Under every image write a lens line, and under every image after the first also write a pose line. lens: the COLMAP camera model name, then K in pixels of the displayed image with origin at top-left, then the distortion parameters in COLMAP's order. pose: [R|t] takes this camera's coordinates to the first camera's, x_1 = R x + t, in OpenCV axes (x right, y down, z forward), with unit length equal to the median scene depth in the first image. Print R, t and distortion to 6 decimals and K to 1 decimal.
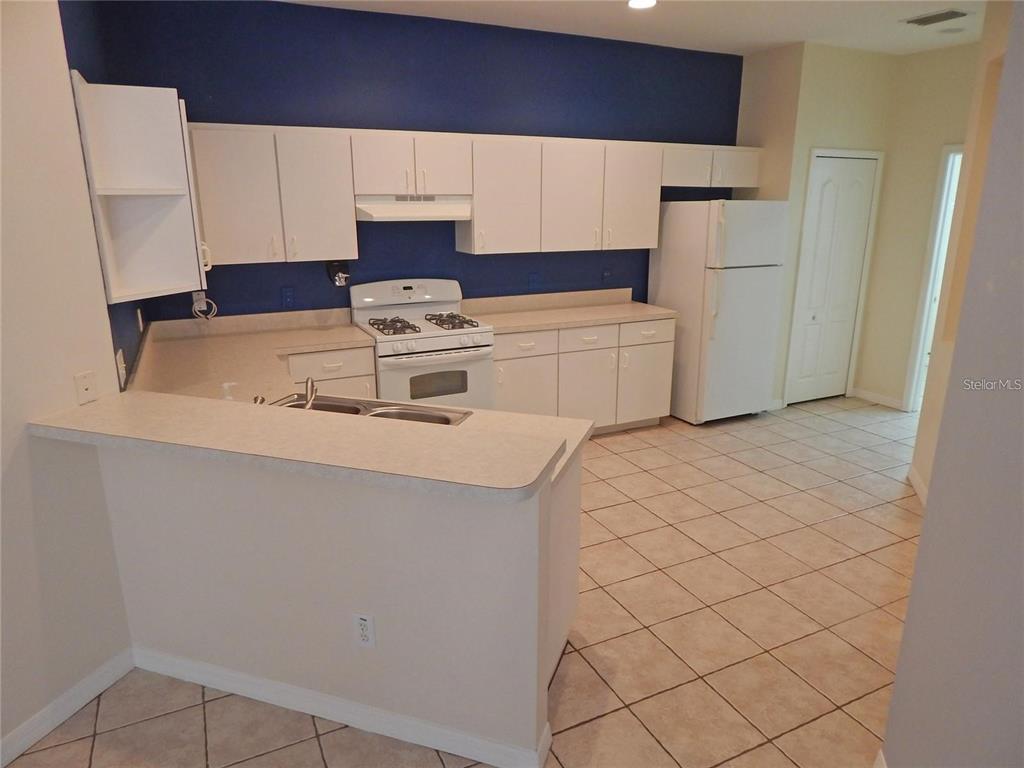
lens RADIAL K [[670.6, 0, 512.0], [0, 670.6, 384.0], [0, 0, 1]] dist [0.002584, 0.001775]
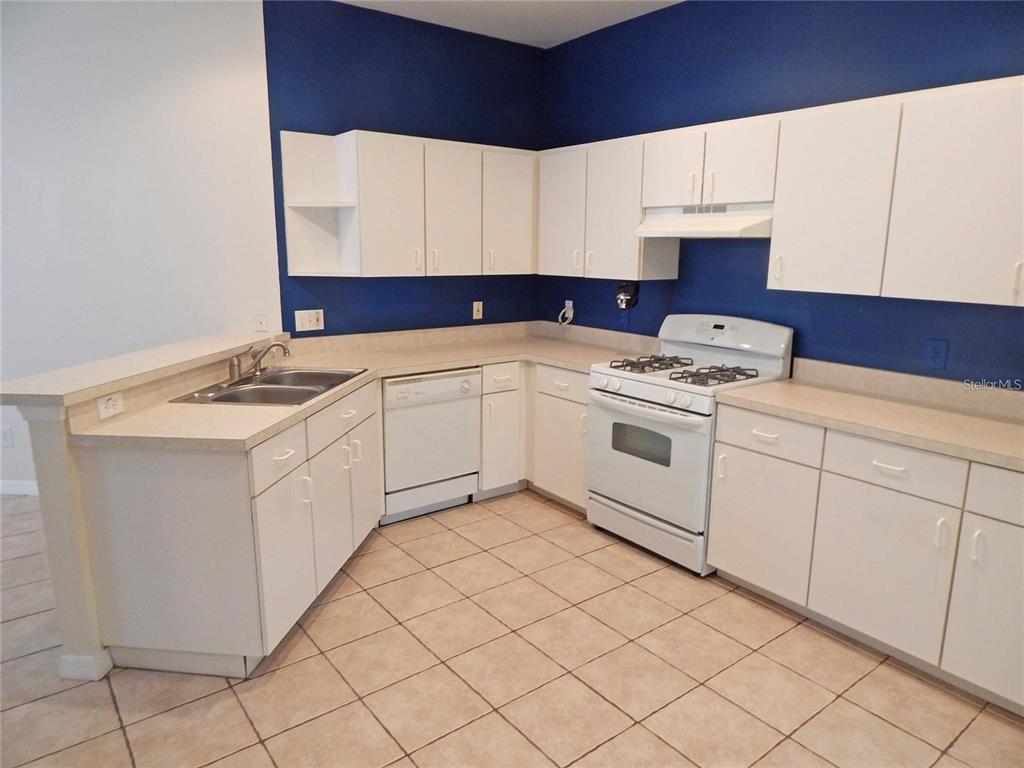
lens RADIAL K [[670.6, 0, 512.0], [0, 670.6, 384.0], [0, 0, 1]] dist [0.002584, 0.001775]
pose [[0.203761, 0.202154, -0.957922, 0.589774], [-0.270234, 0.952051, 0.143433, -0.135691], [0.940986, 0.229637, 0.248619, 0.642665]]
